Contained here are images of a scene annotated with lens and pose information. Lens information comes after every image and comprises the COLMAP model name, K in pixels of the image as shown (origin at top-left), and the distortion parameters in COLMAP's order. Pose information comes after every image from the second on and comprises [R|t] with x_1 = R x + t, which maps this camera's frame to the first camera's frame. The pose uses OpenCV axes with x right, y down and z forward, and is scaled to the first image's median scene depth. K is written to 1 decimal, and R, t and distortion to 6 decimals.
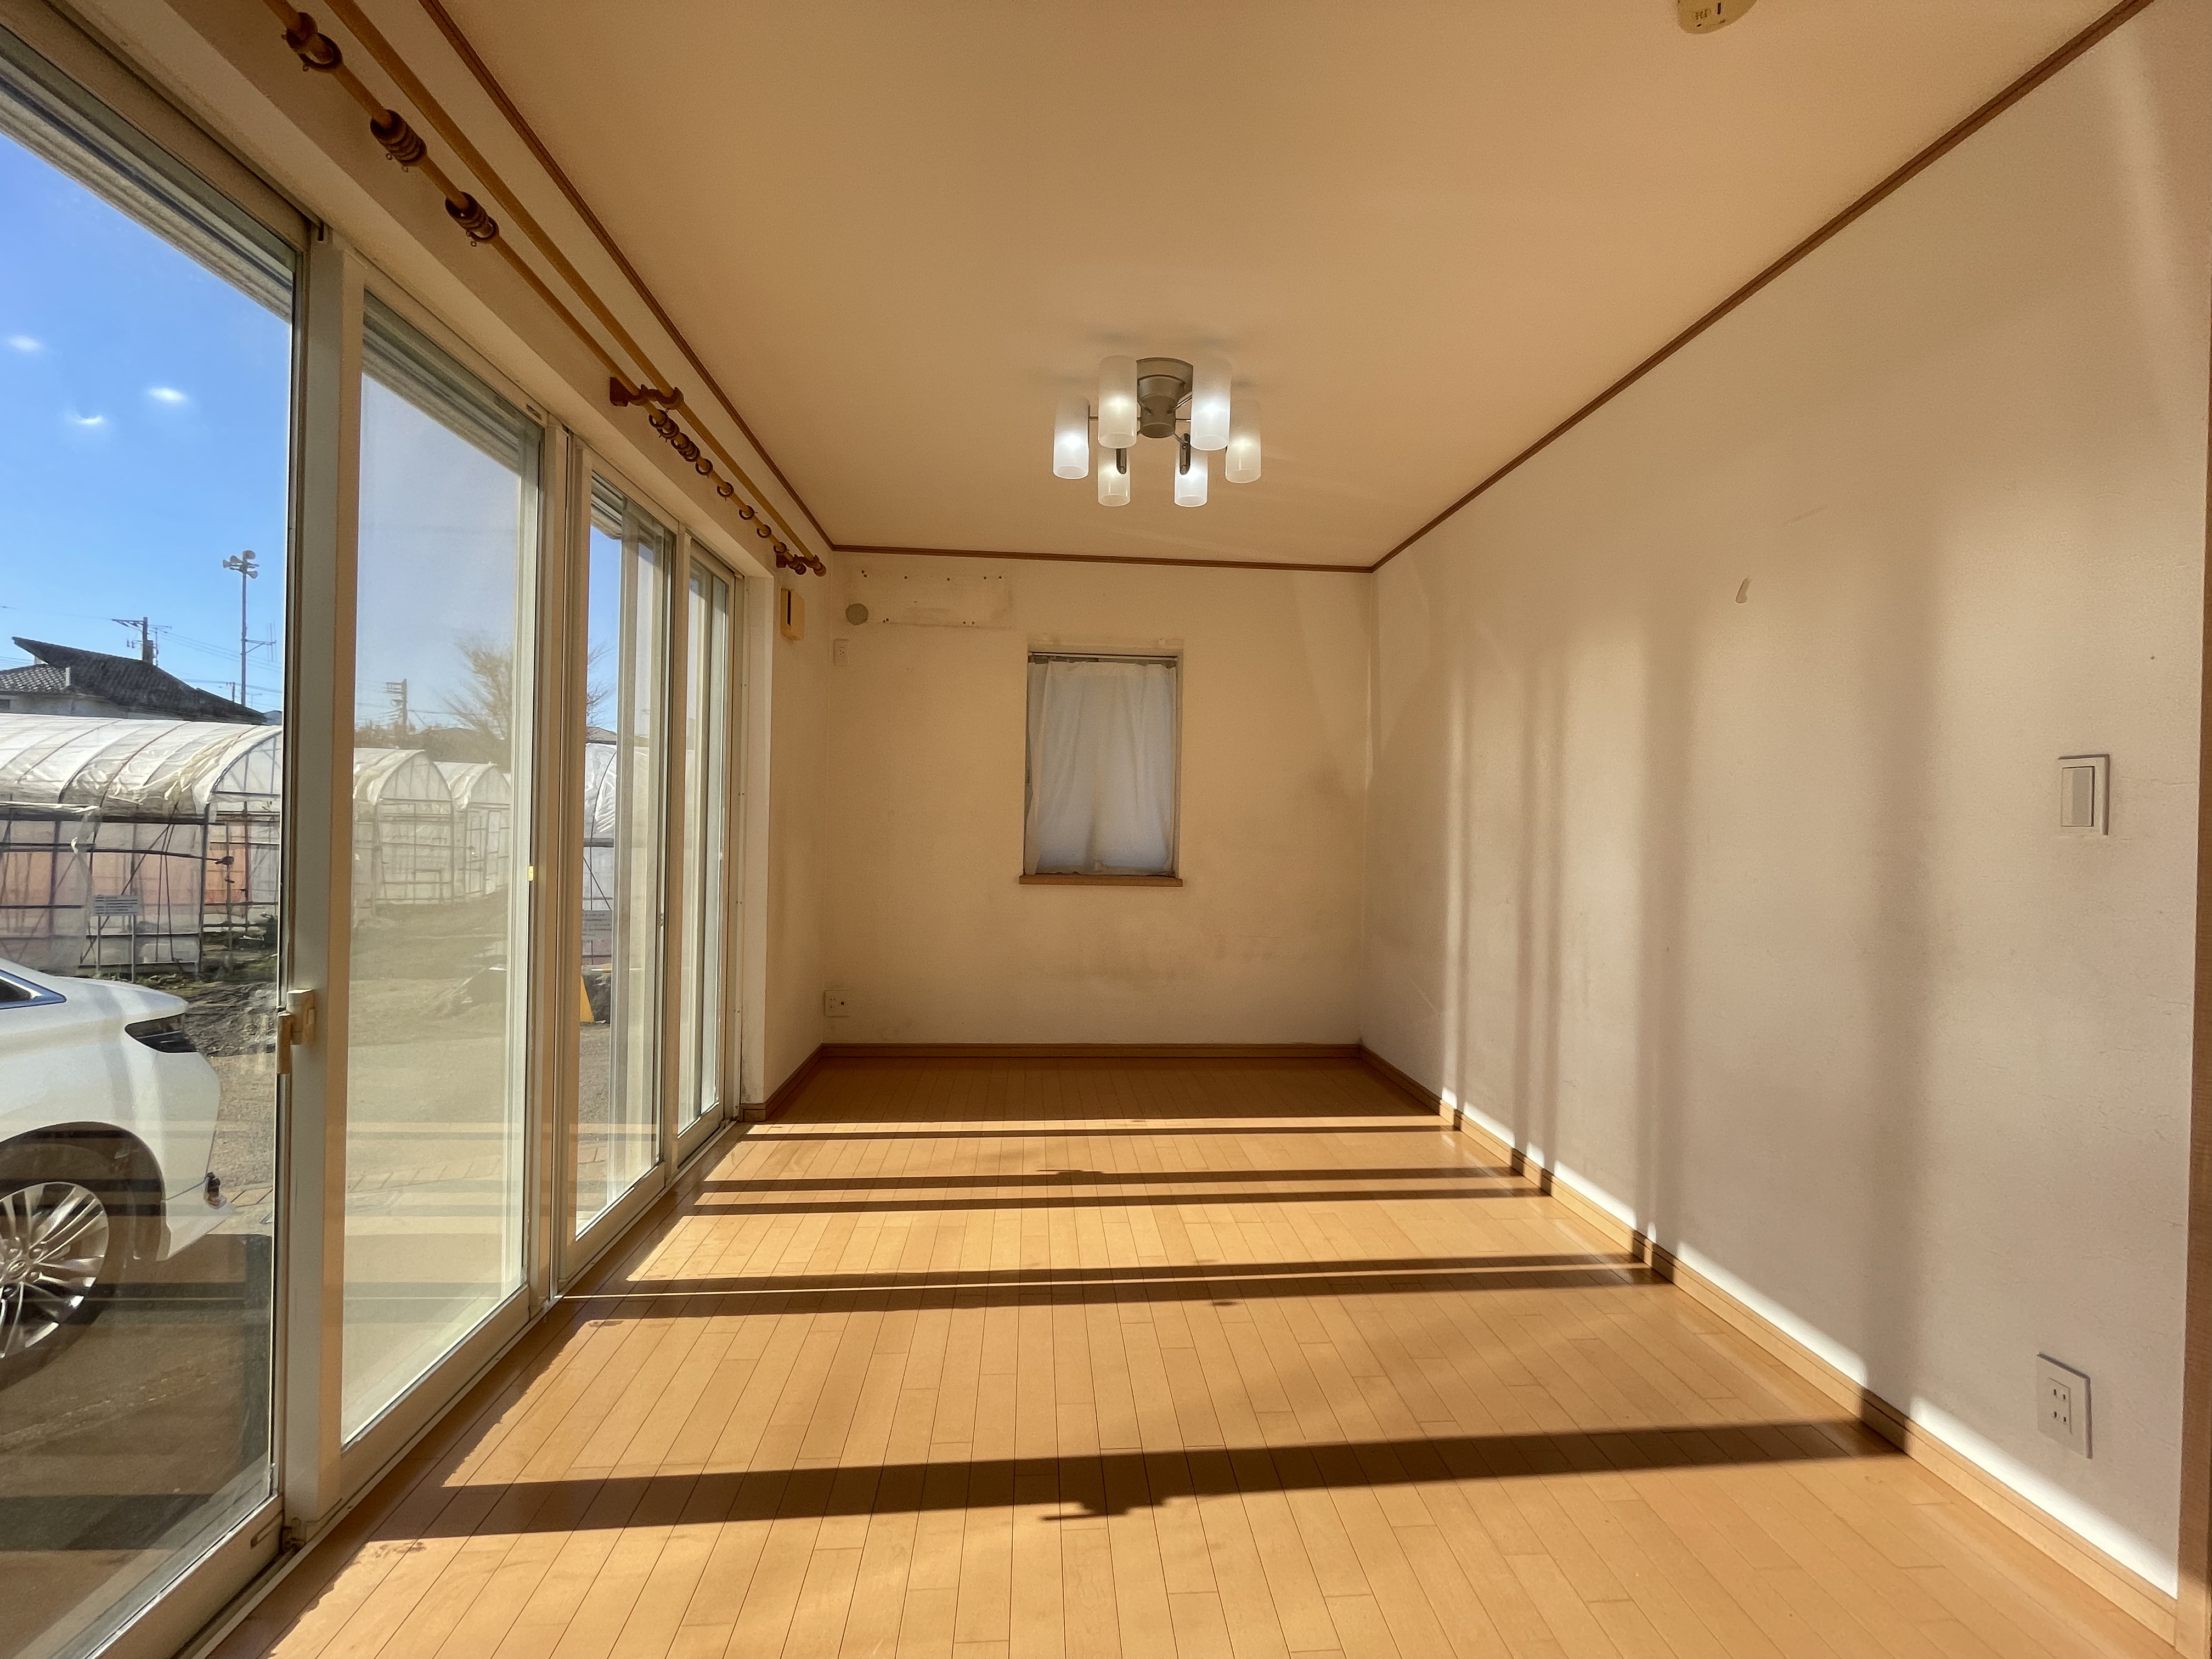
lens RADIAL K [[907.2, 0, 1094.3], [0, 907.2, 832.7], [0, 0, 1]] dist [-0.000927, 0.000143]
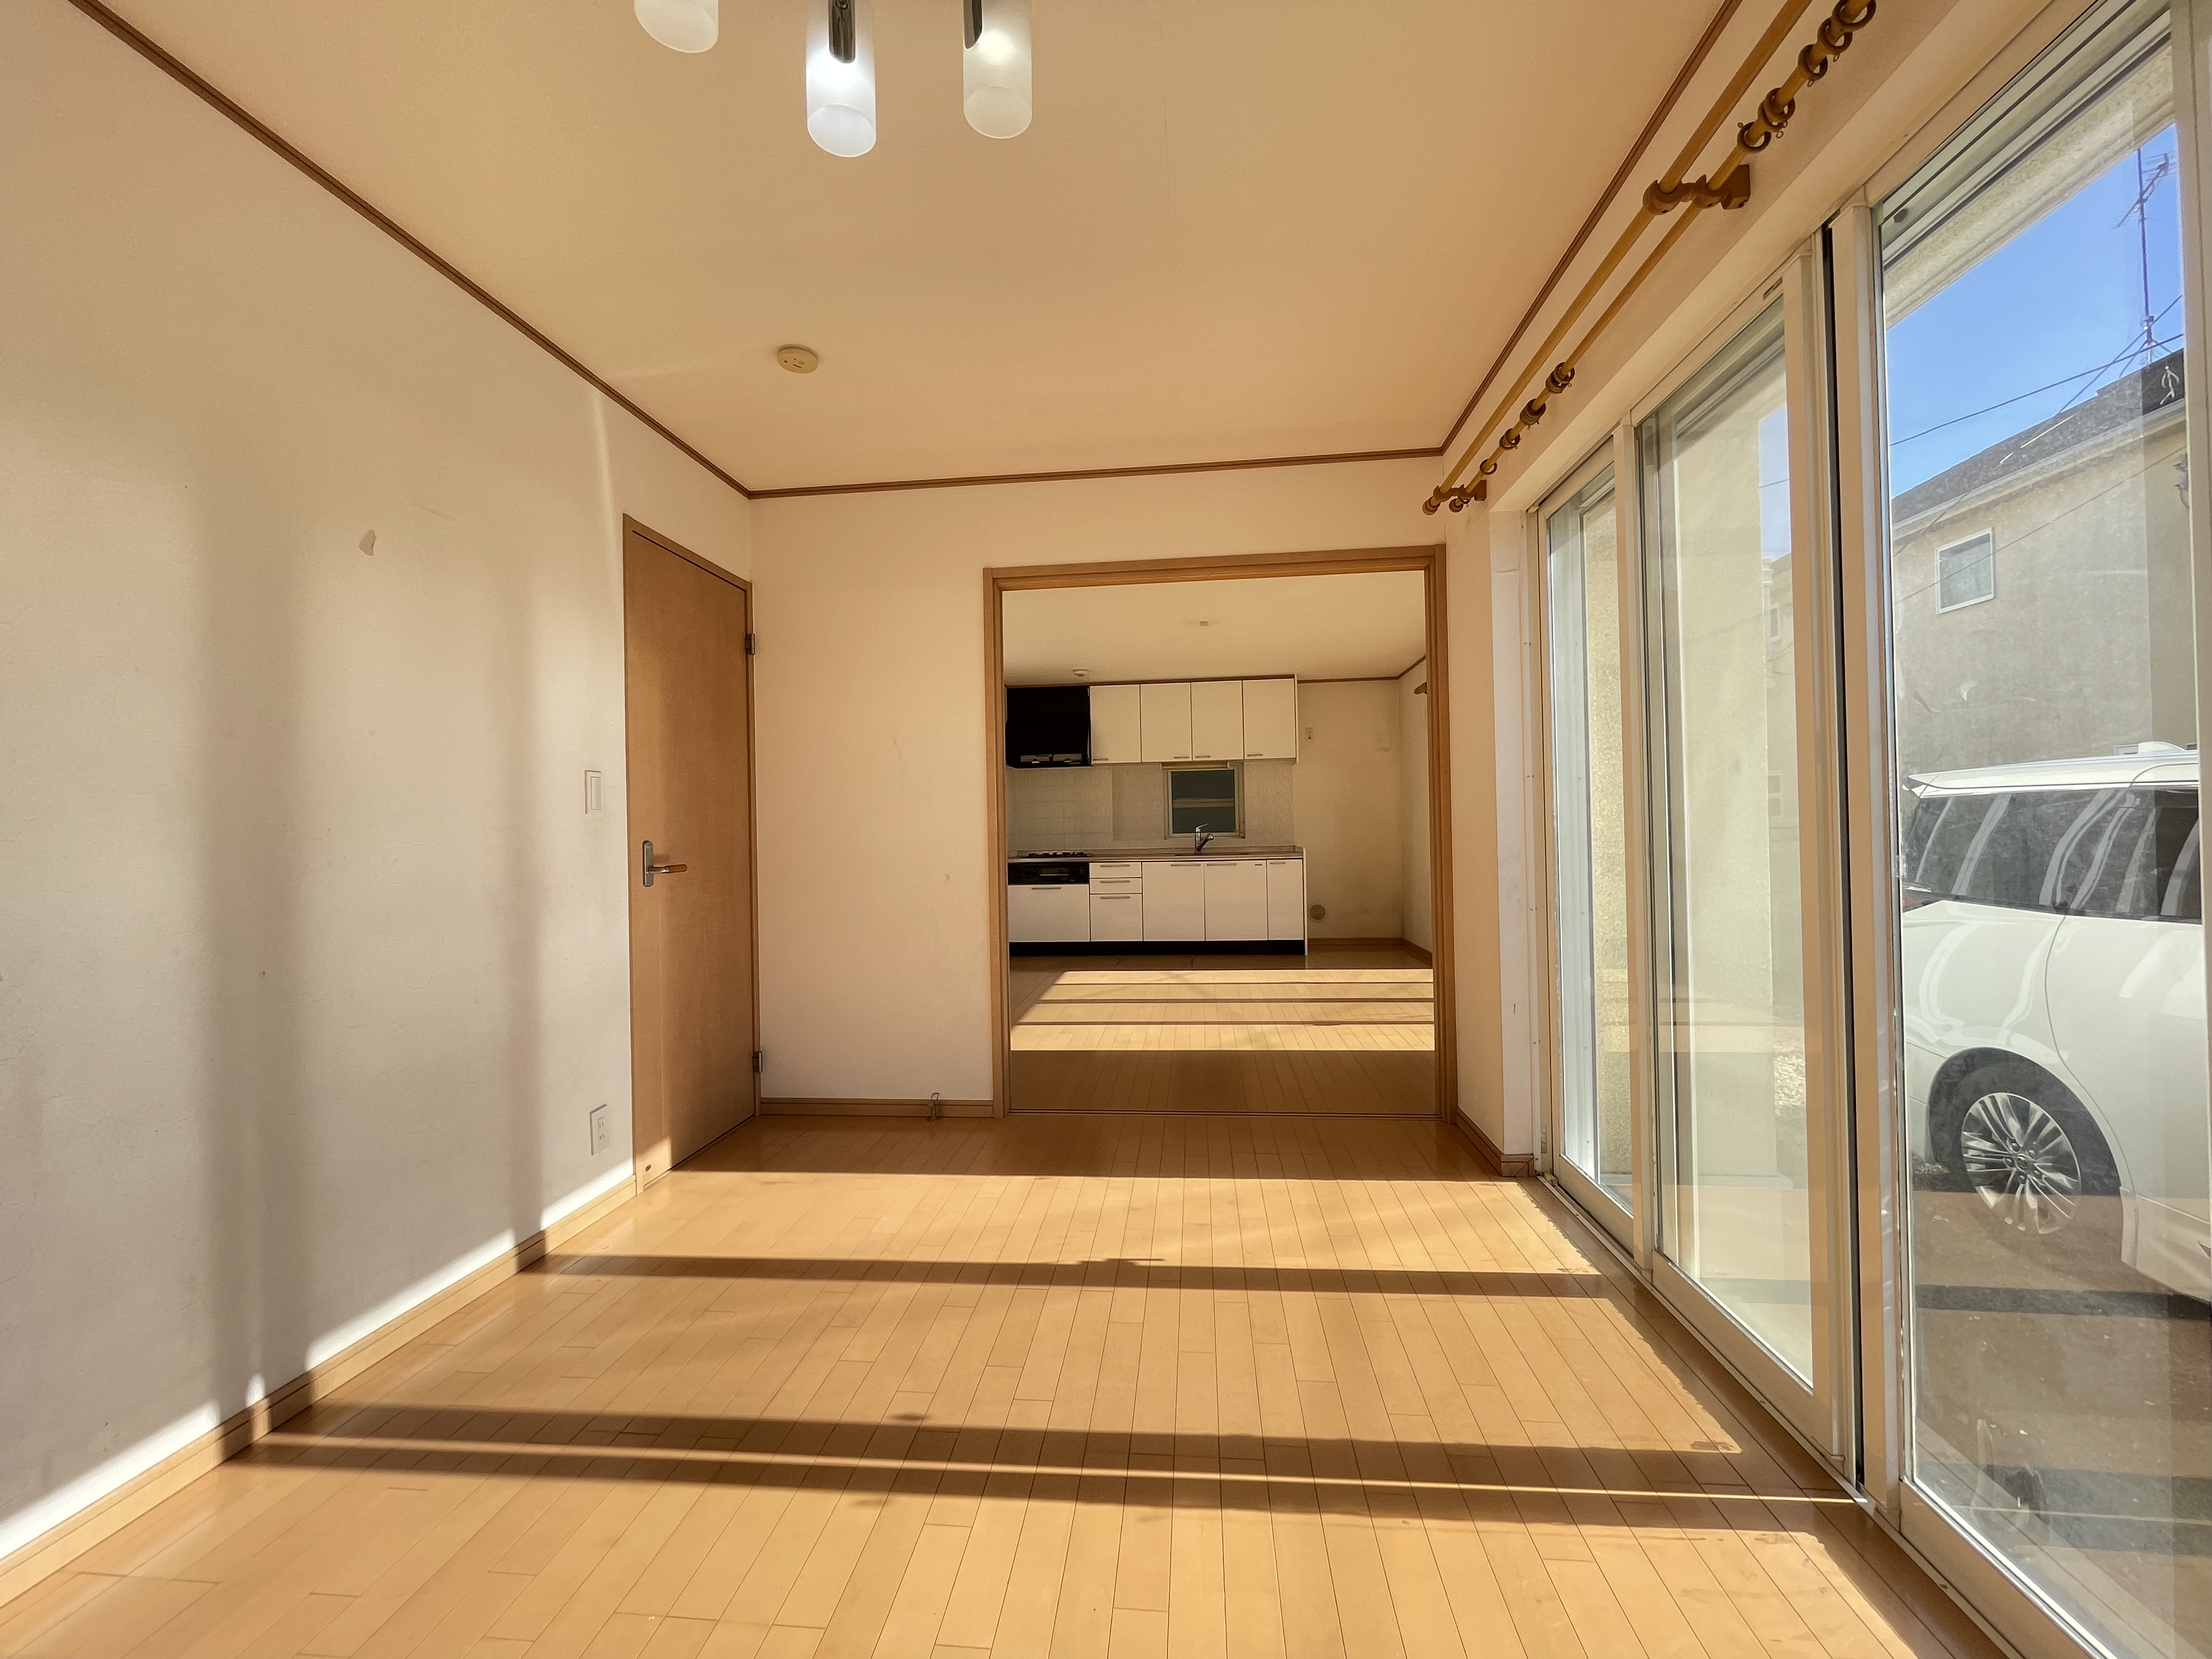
lens RADIAL K [[907.2, 0, 1109.2], [0, 907.2, 825.4], [0, 0, 1]] dist [-0.000927, 0.000143]
pose [[-0.986407, 0.000260, 0.164322, -0.173058], [0.001643, 0.999964, 0.008284, 0.008301], [-0.164314, 0.008442, -0.986372, 1.973604]]
